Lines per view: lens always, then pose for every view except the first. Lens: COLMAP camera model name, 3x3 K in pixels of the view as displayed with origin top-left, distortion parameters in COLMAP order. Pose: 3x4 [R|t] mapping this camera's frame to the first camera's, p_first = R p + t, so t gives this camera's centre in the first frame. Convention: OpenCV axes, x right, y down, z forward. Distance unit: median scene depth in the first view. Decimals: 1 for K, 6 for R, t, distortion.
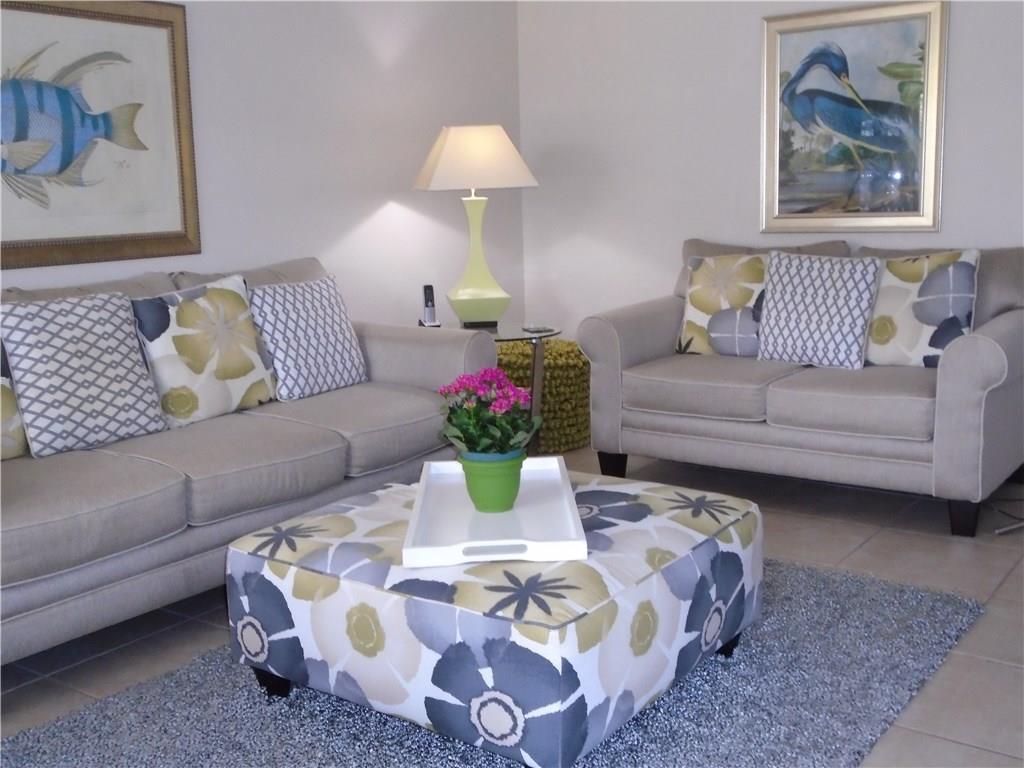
lens RADIAL K [[1120.0, 0, 512.0], [0, 1120.0, 384.0], [0, 0, 1]] dist [-0.004927, 0.014602]
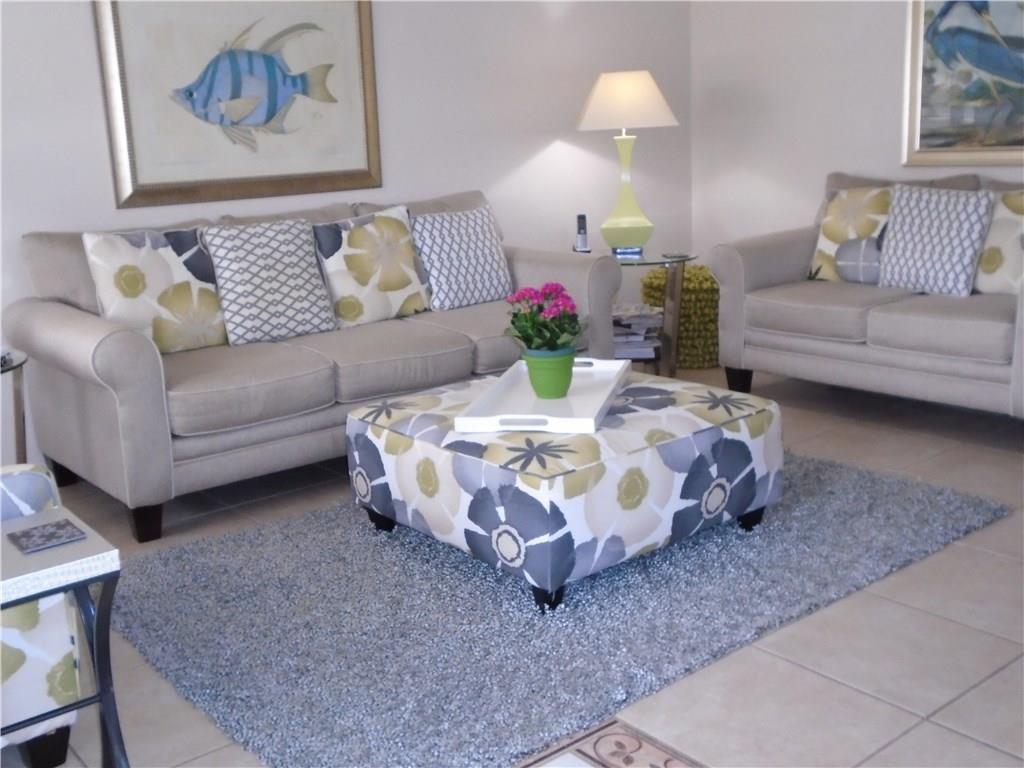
lens RADIAL K [[1120.0, 0, 512.0], [0, 1120.0, 384.0], [0, 0, 1]] dist [-0.004927, 0.014602]
pose [[0.967072, 0.043205, -0.250810, 0.199783], [-0.027624, 0.997482, 0.065318, 0.014097], [0.253001, -0.056239, 0.965830, -0.167588]]
